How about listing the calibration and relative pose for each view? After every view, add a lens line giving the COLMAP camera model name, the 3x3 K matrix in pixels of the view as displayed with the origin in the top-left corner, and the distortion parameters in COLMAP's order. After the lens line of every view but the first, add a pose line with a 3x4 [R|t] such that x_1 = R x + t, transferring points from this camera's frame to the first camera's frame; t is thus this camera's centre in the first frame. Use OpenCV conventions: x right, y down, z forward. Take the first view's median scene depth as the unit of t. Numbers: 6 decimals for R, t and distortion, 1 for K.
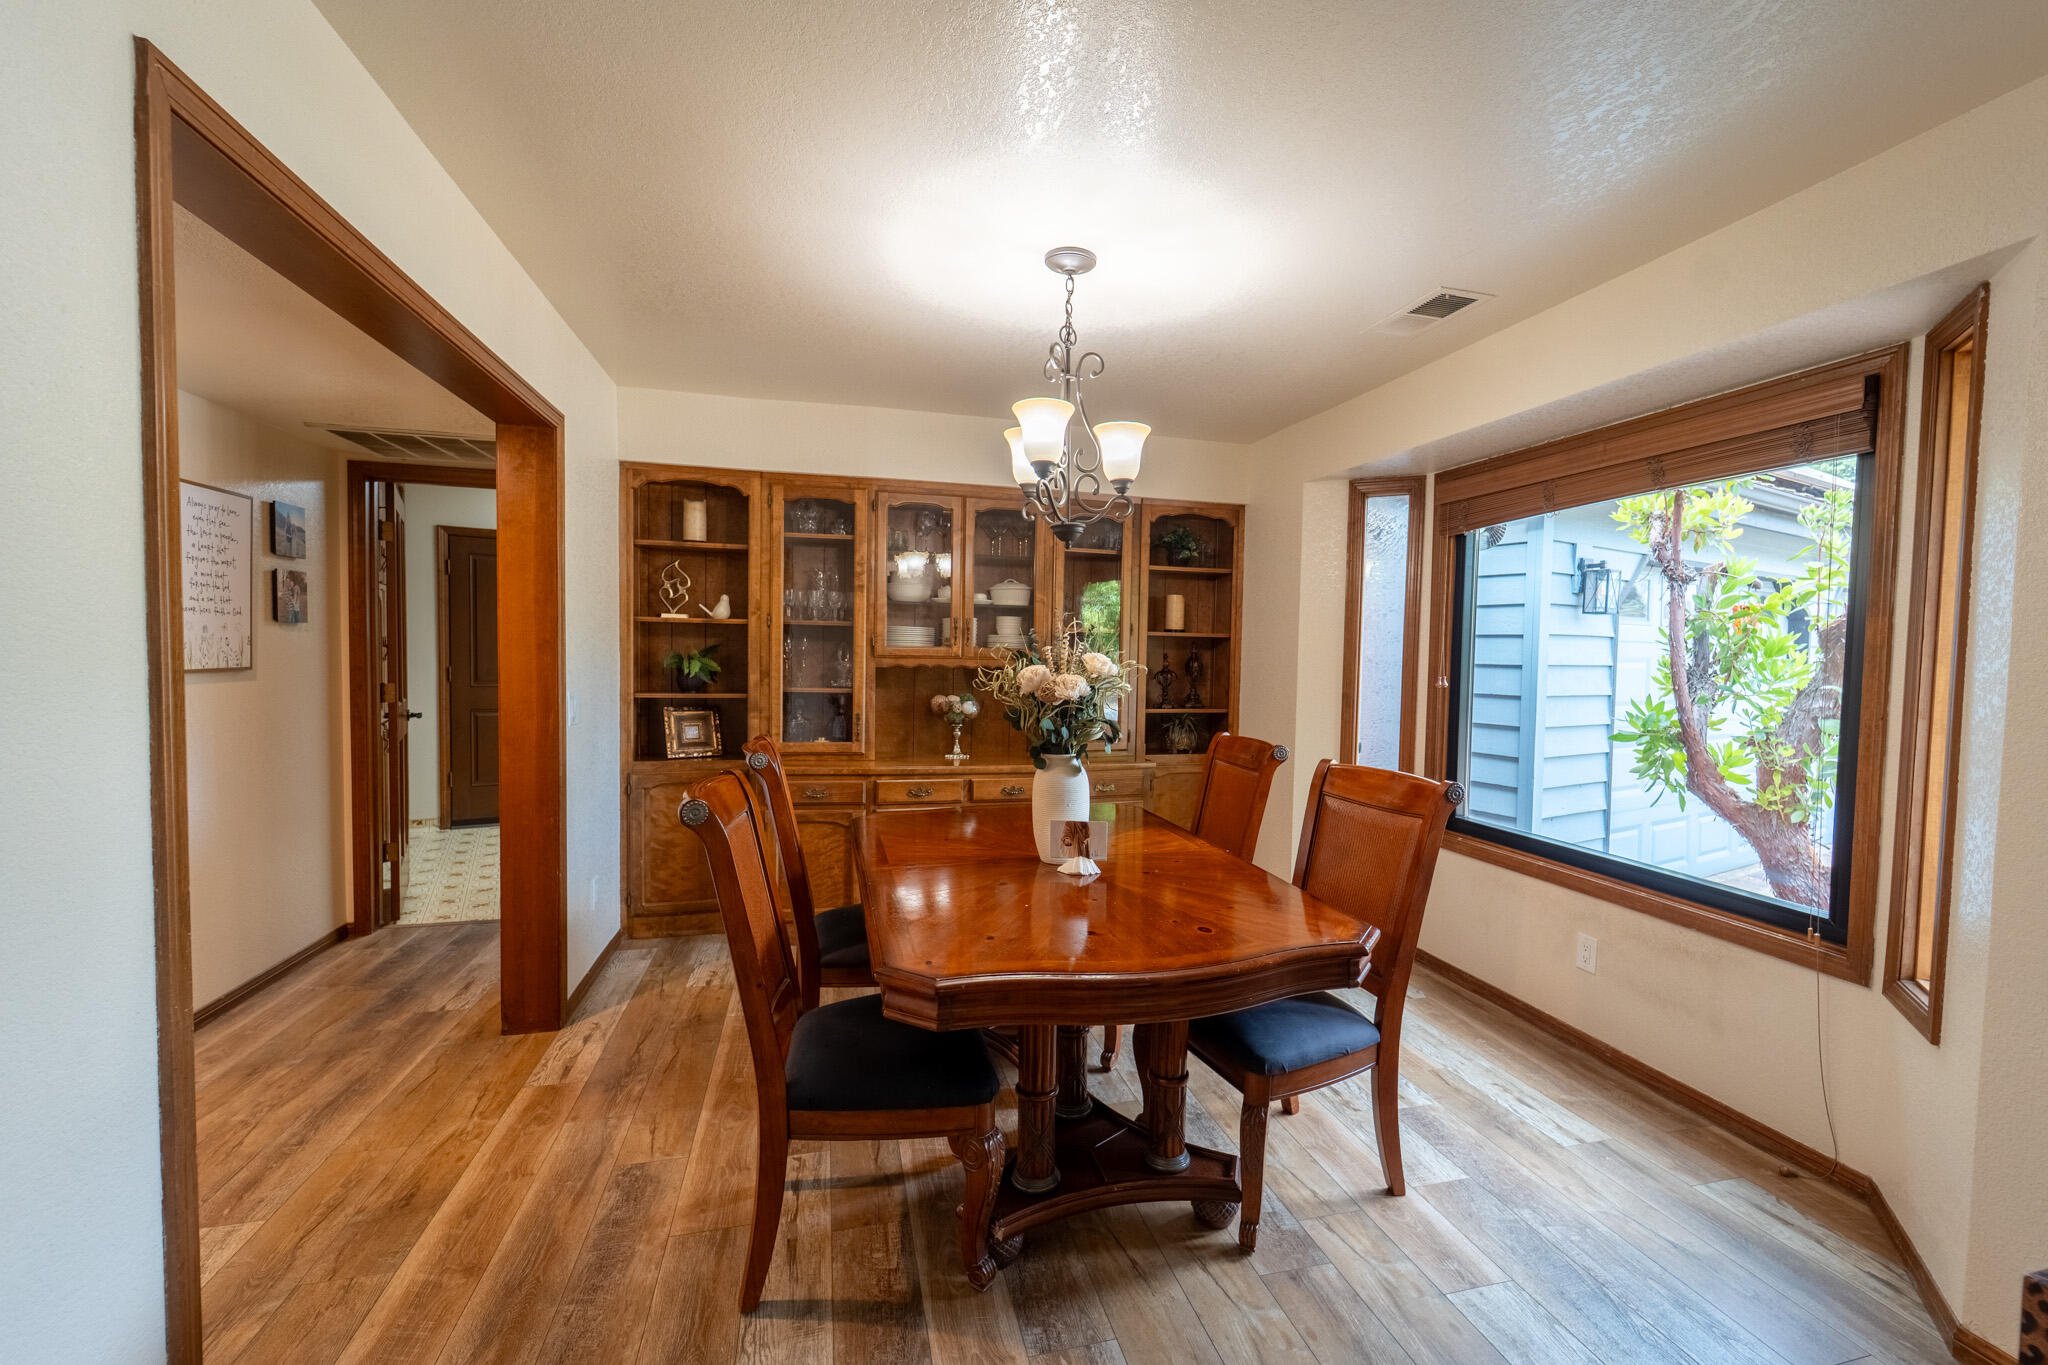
lens RADIAL K [[847.0, 0, 1024.0], [0, 847.0, 682.5], [0, 0, 1]] dist [-0.000628, -0.000817]
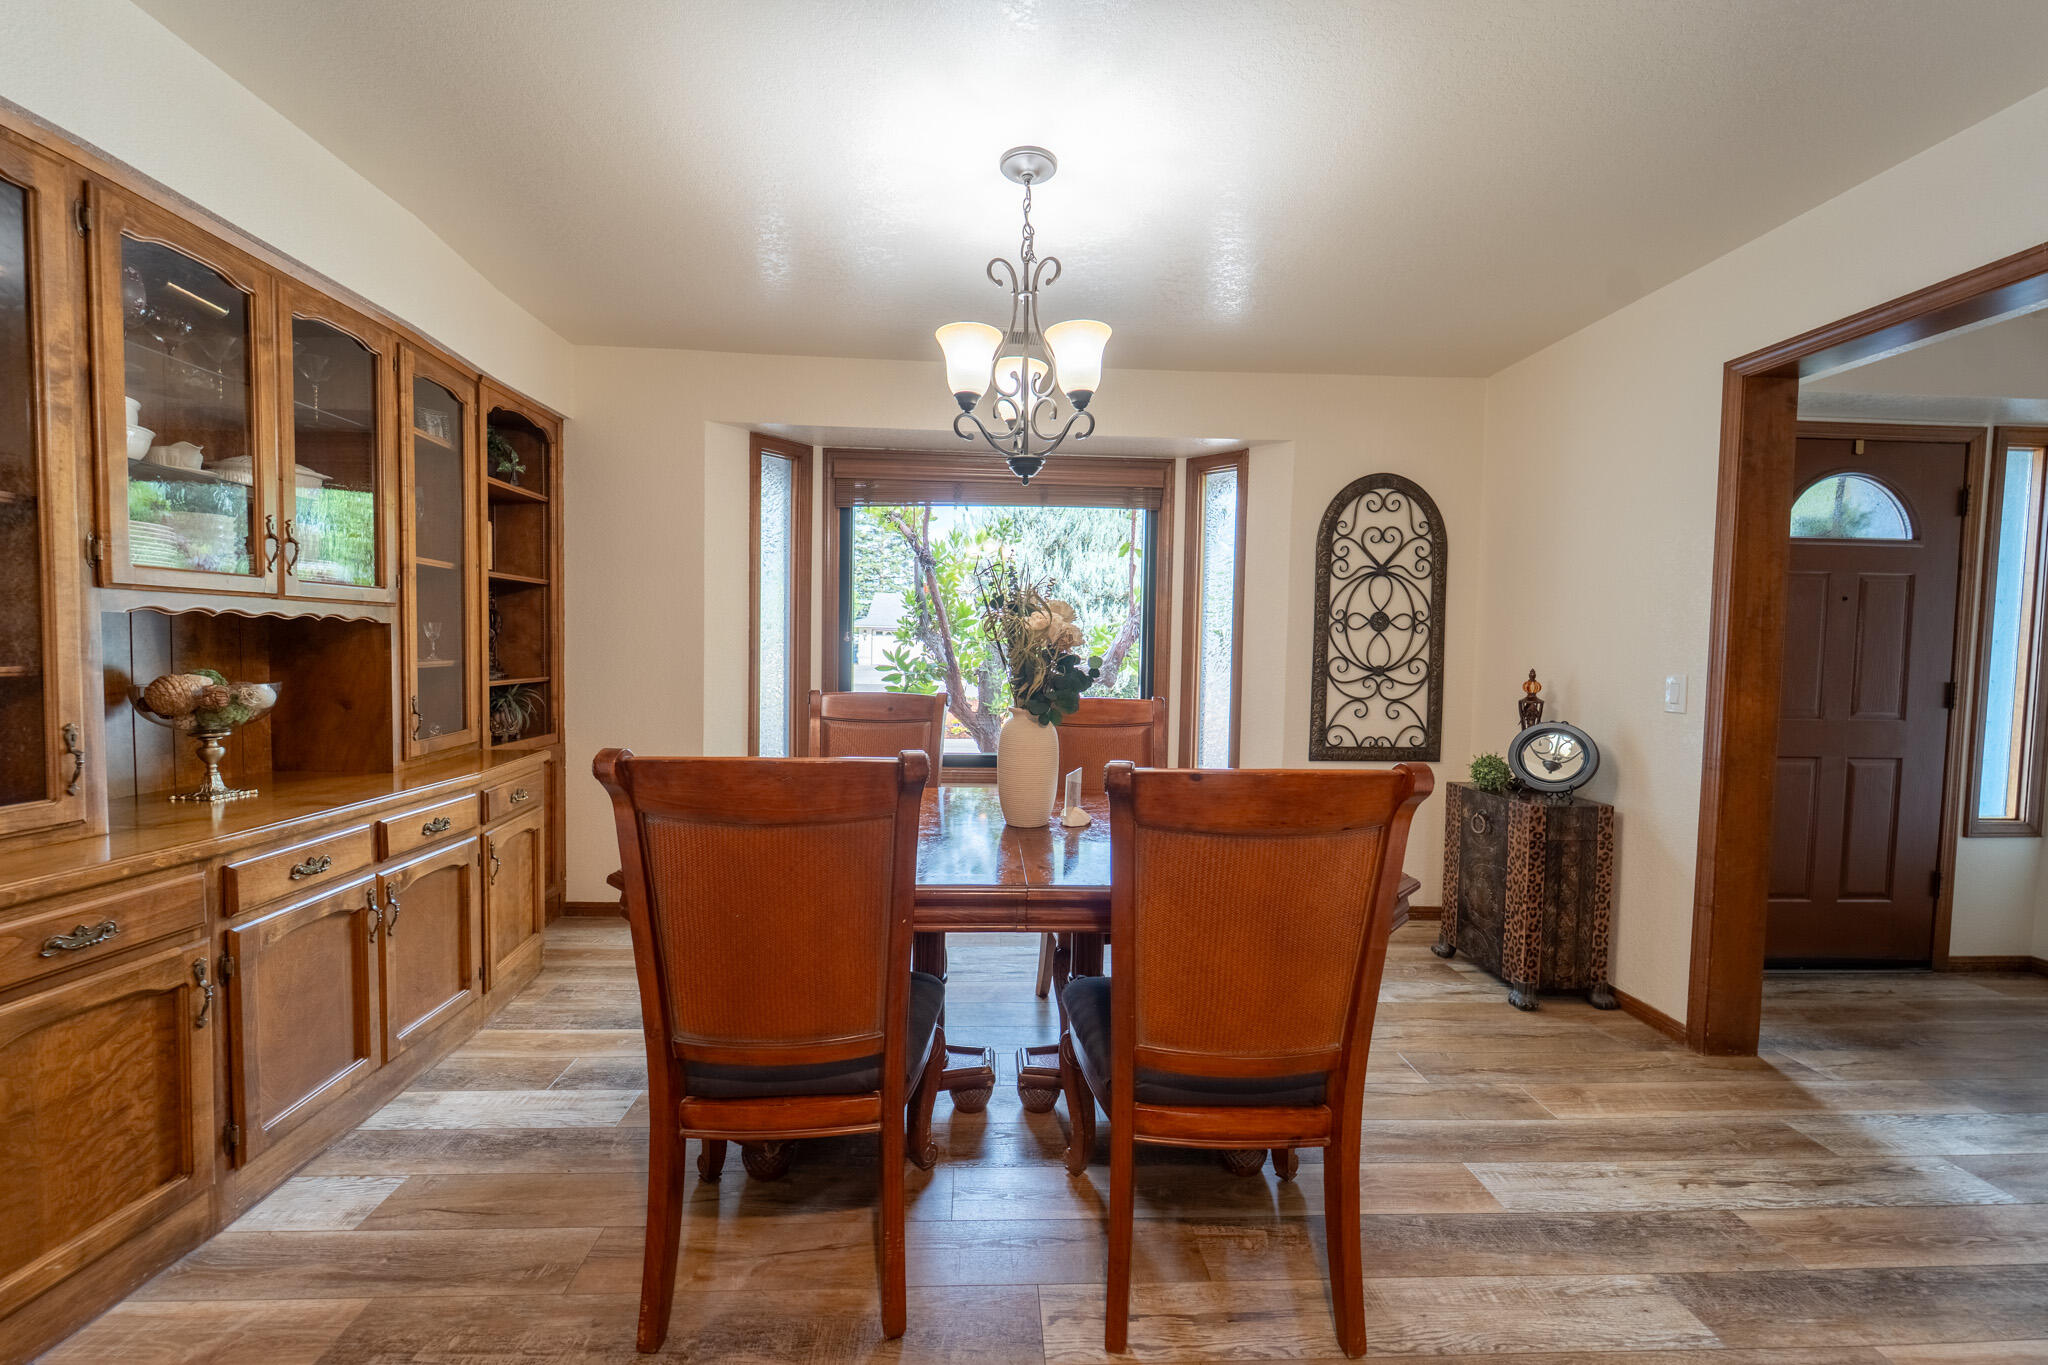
lens RADIAL K [[822.4, 0, 1027.2], [0, 822.4, 683.6], [0, 0, 1]] dist [0.000316, -0.001381]
pose [[0.207070, -0.062603, 0.976321, -0.506210], [0.019786, 0.998014, 0.059798, 0.002024], [-0.978126, 0.006935, 0.207898, 0.495789]]
